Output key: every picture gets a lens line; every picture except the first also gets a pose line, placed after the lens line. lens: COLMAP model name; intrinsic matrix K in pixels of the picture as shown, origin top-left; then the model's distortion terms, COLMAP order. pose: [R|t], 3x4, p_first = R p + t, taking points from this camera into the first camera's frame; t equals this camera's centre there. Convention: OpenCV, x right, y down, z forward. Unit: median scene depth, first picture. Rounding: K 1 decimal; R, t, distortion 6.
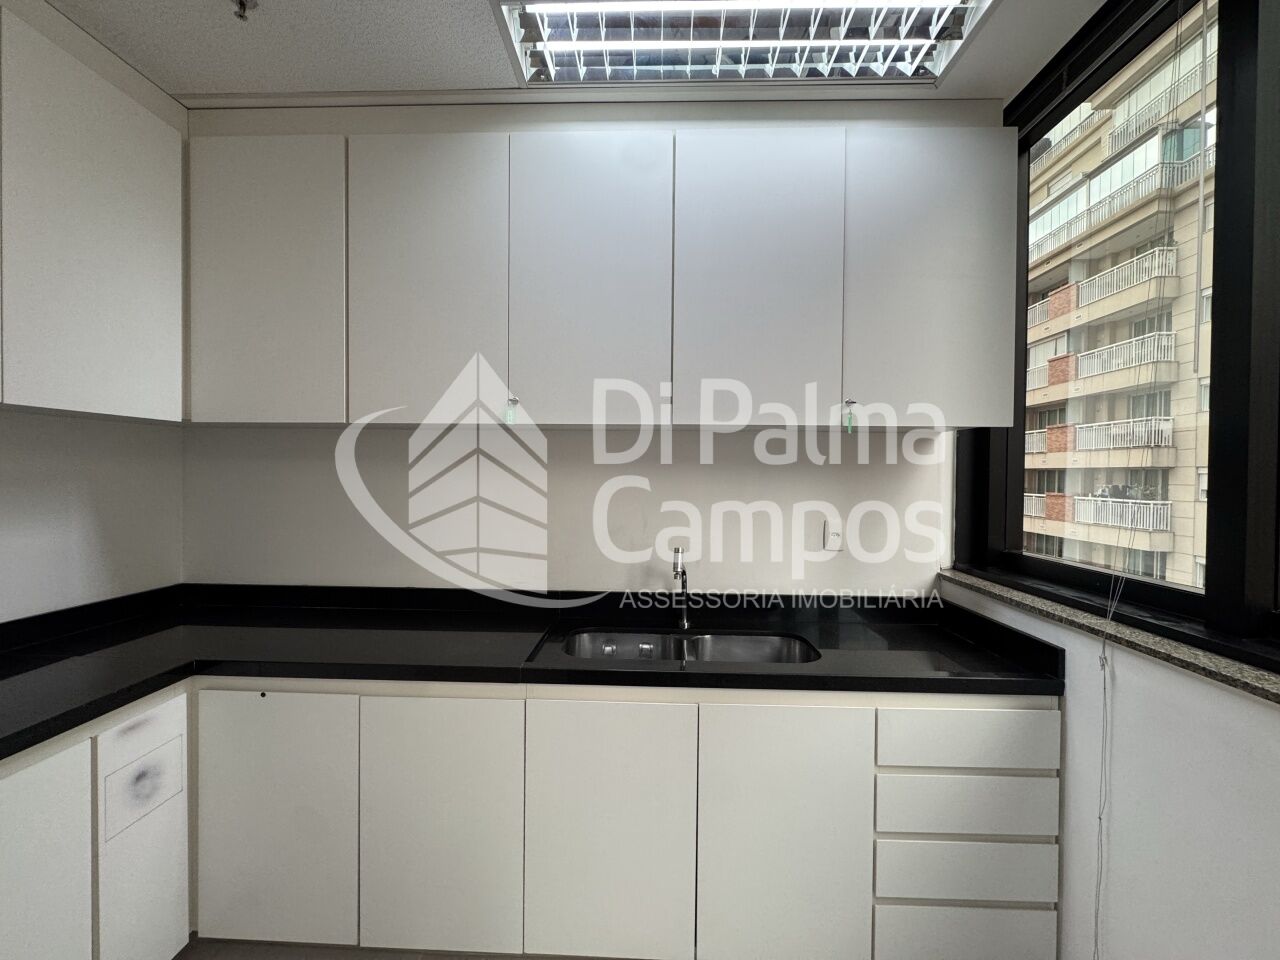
lens RADIAL K [[511.3, 0, 647.1], [0, 511.3, 481.5], [0, 0, 1]] dist [-0.001948, 0.001028]
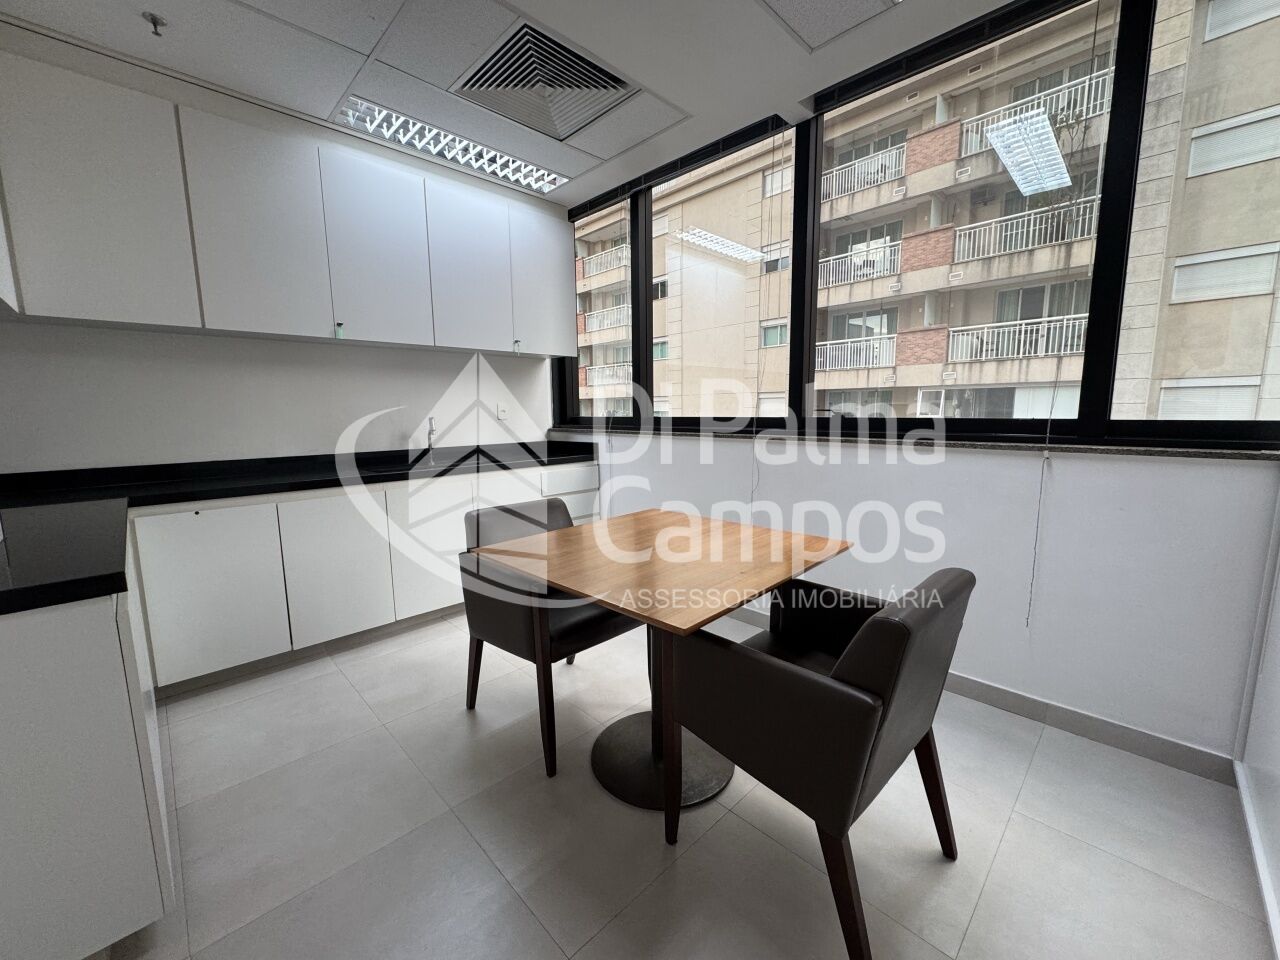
lens RADIAL K [[511.3, 0, 643.2], [0, 511.3, 479.3], [0, 0, 1]] dist [-0.001948, 0.001028]
pose [[0.690184, -0.112863, 0.714778, -0.667972], [0.026685, 0.991060, 0.130721, 0.128012], [-0.723142, -0.071148, 0.687026, -0.715541]]
